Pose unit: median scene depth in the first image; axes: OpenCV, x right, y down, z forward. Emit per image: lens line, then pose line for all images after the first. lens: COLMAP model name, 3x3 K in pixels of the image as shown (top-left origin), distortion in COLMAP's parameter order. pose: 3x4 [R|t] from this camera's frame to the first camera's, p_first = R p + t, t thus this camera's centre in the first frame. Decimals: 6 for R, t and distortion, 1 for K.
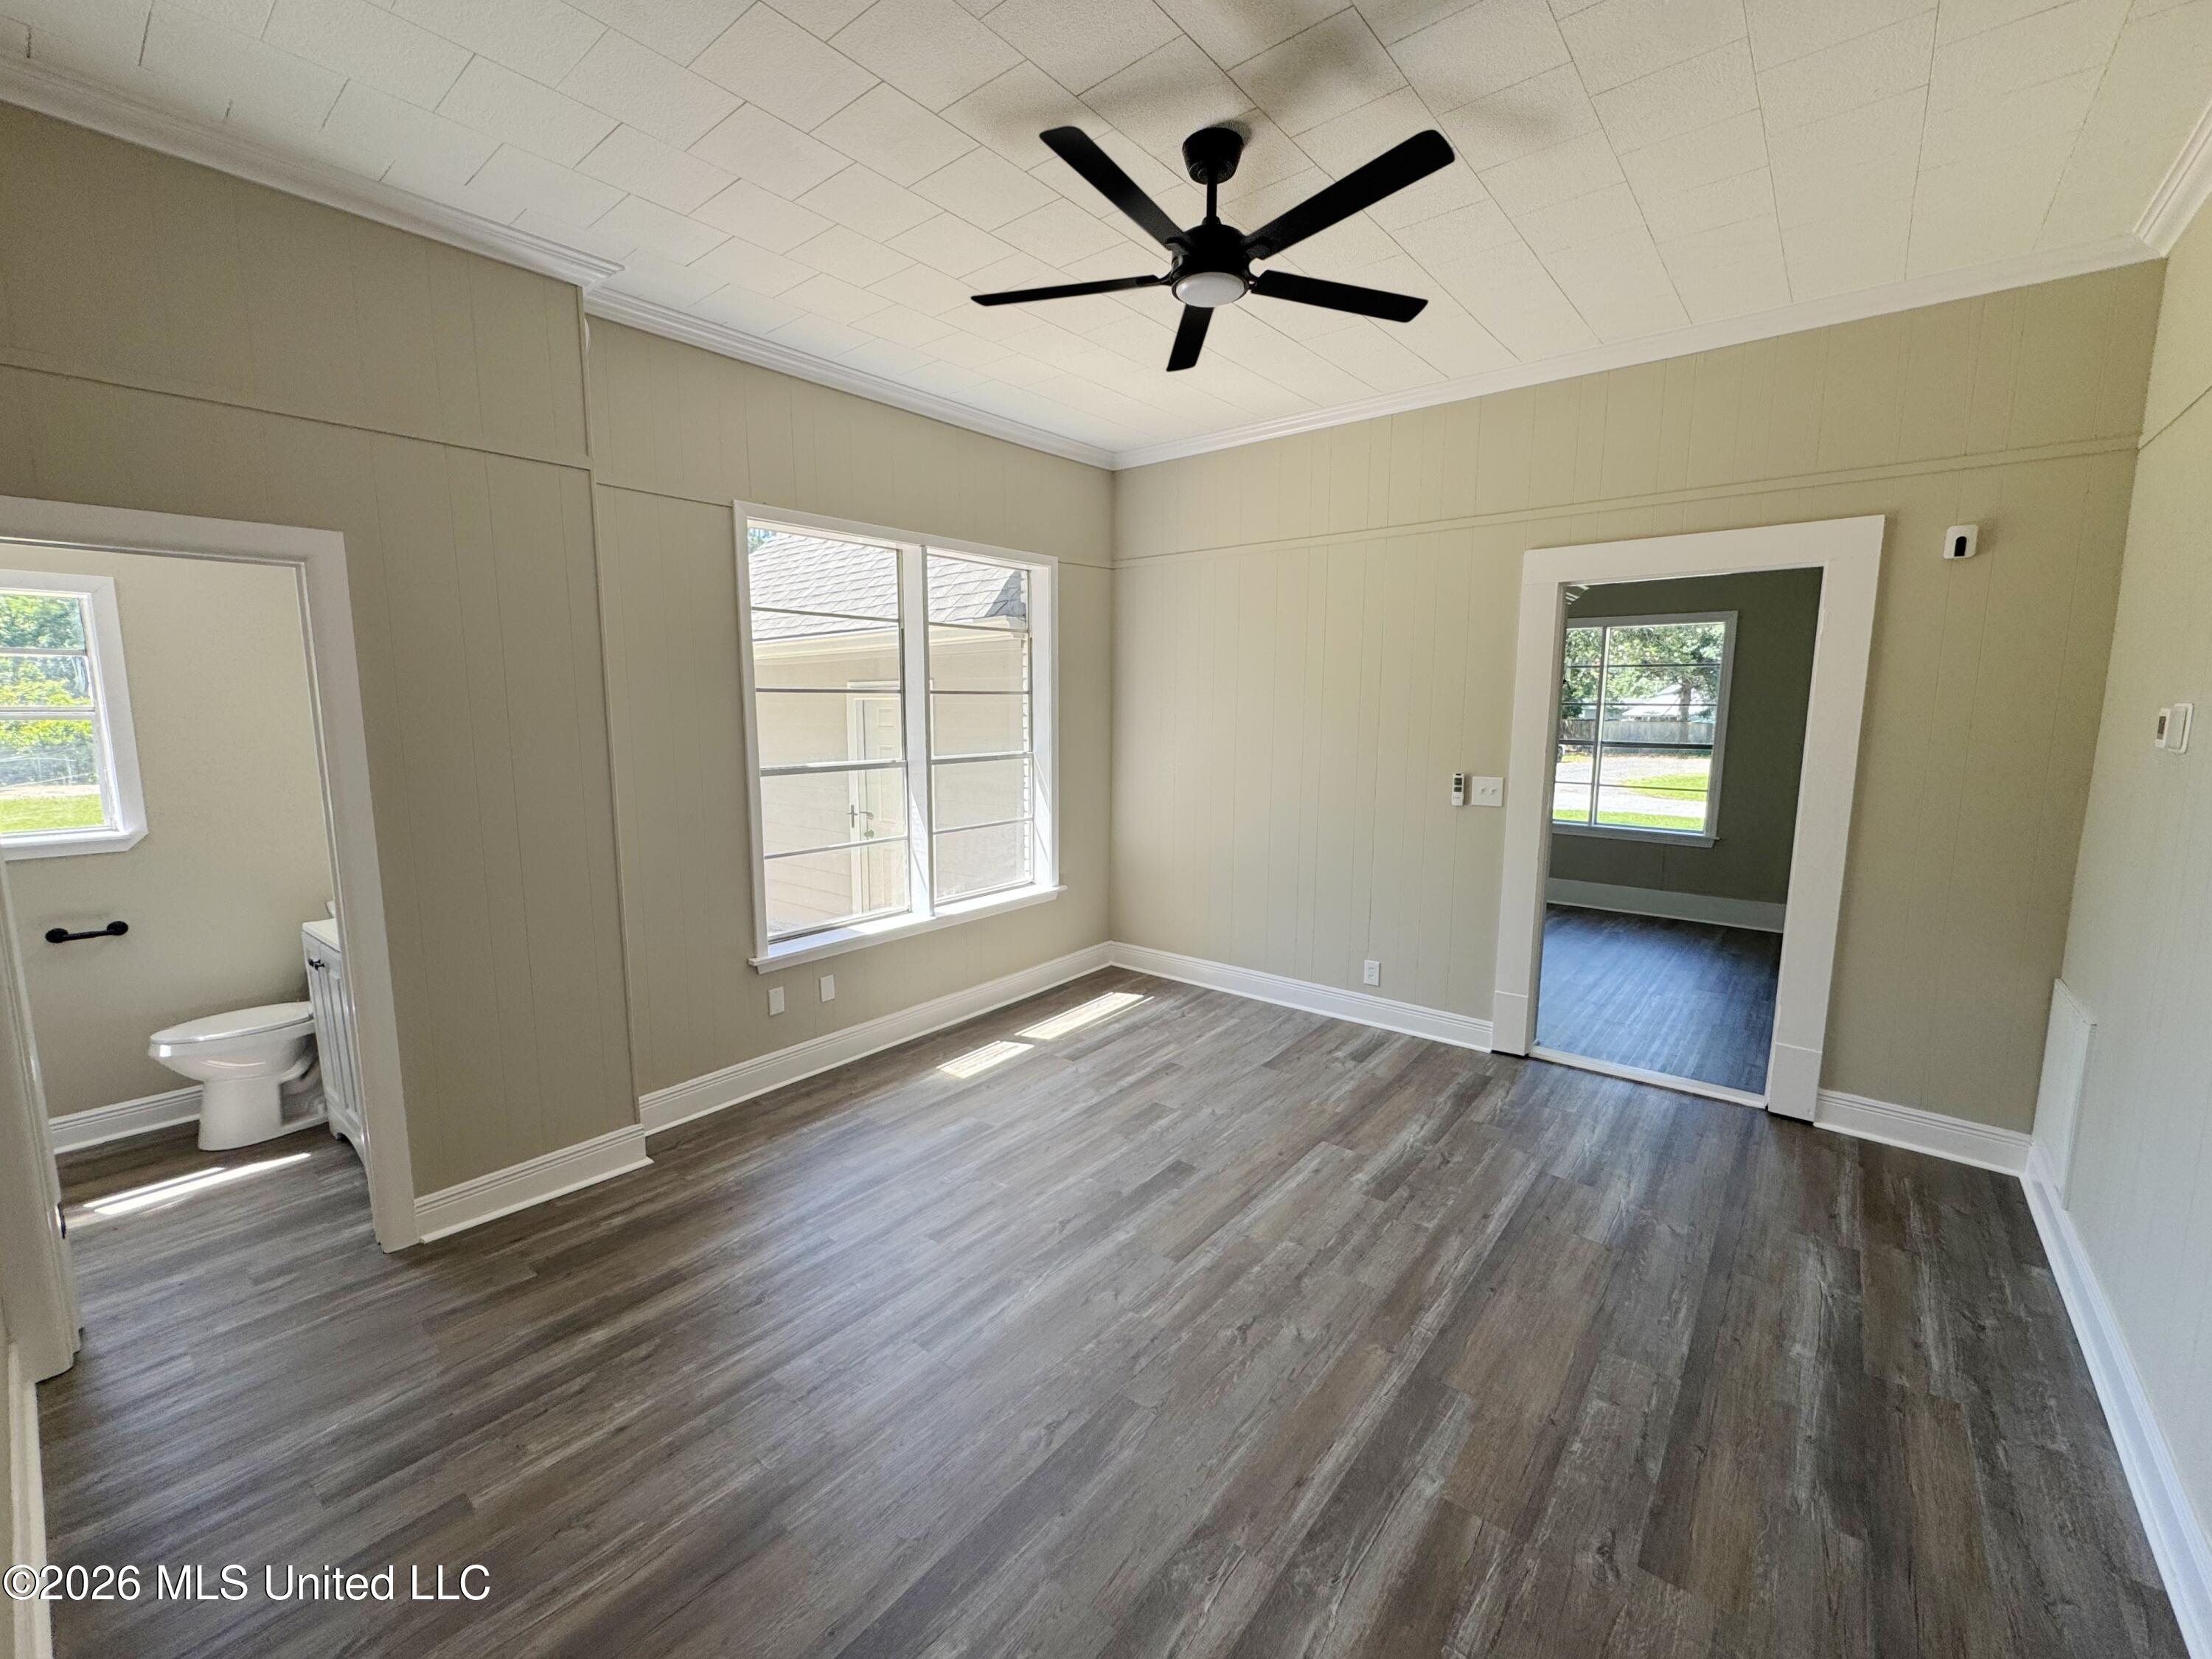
lens RADIAL K [[903.1, 0, 1106.0], [0, 903.1, 829.5], [0, 0, 1]] dist [-0.000649, 0.000064]
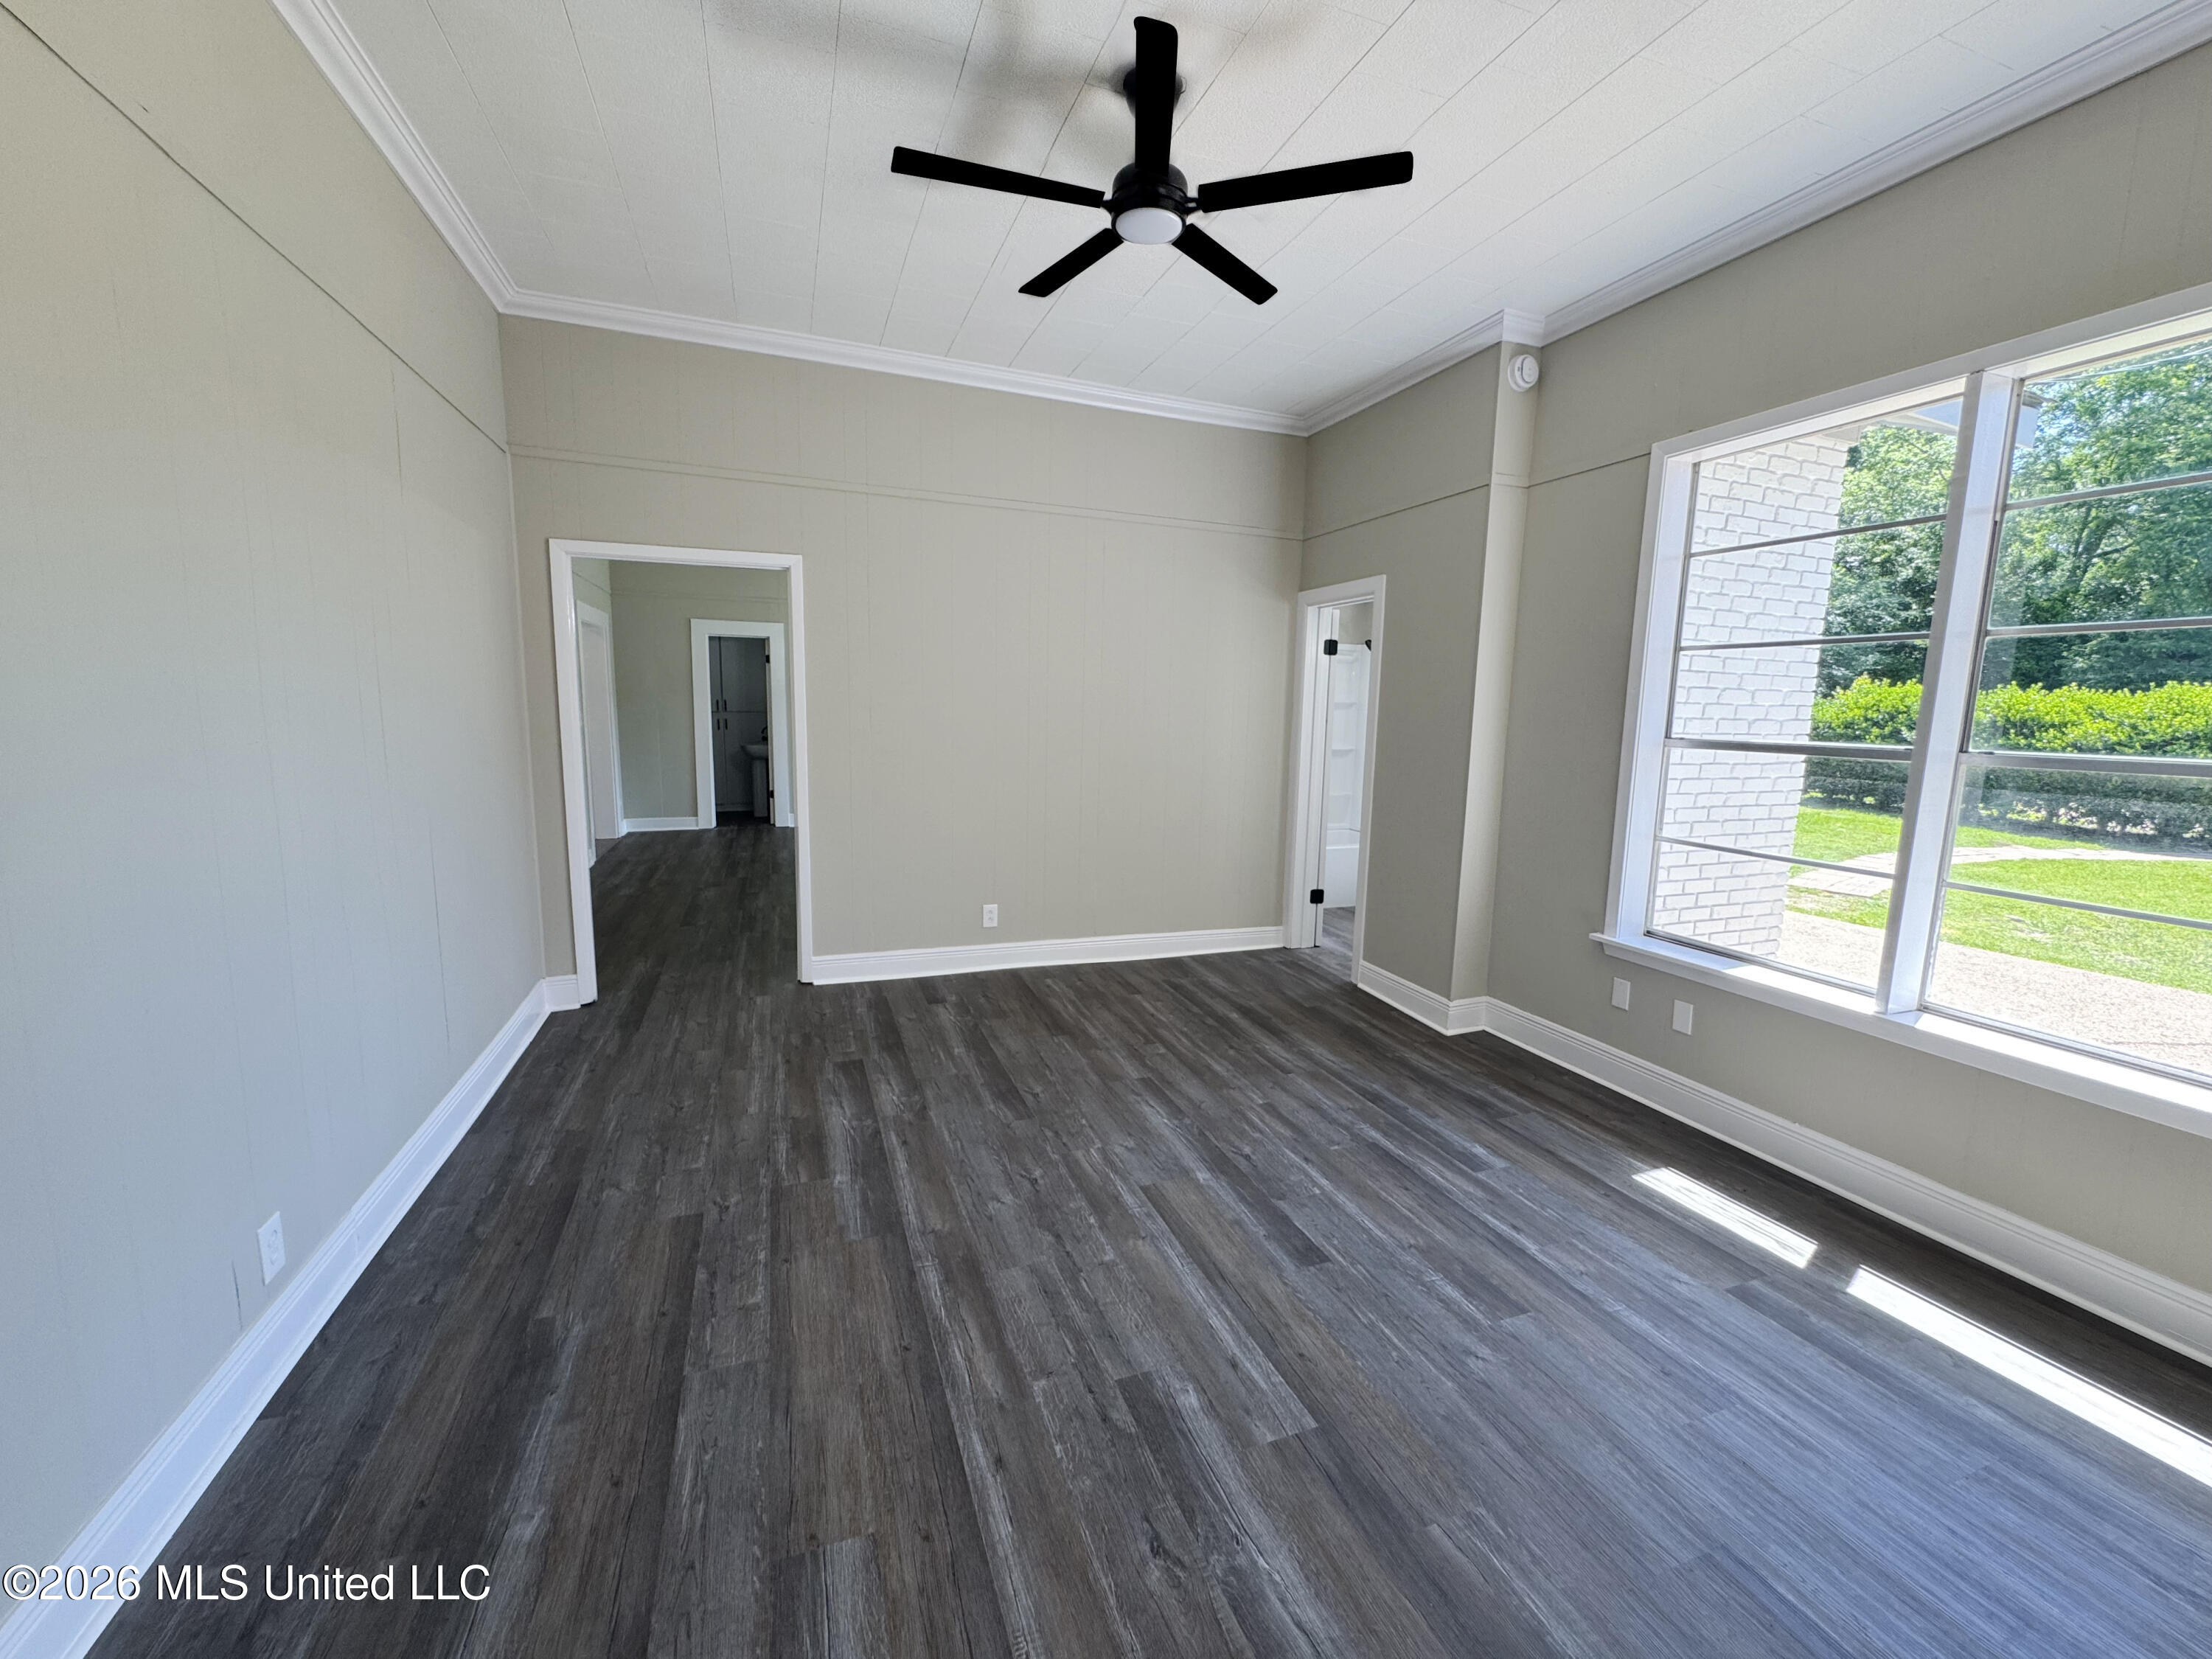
lens RADIAL K [[903.1, 0, 1106.0], [0, 903.1, 829.5], [0, 0, 1]] dist [-0.000649, 0.000064]
pose [[-0.516221, 0.105683, -0.849910, 0.928457], [-0.139988, 0.968600, 0.205469, -0.117305], [0.844937, 0.225045, -0.485217, 1.376252]]
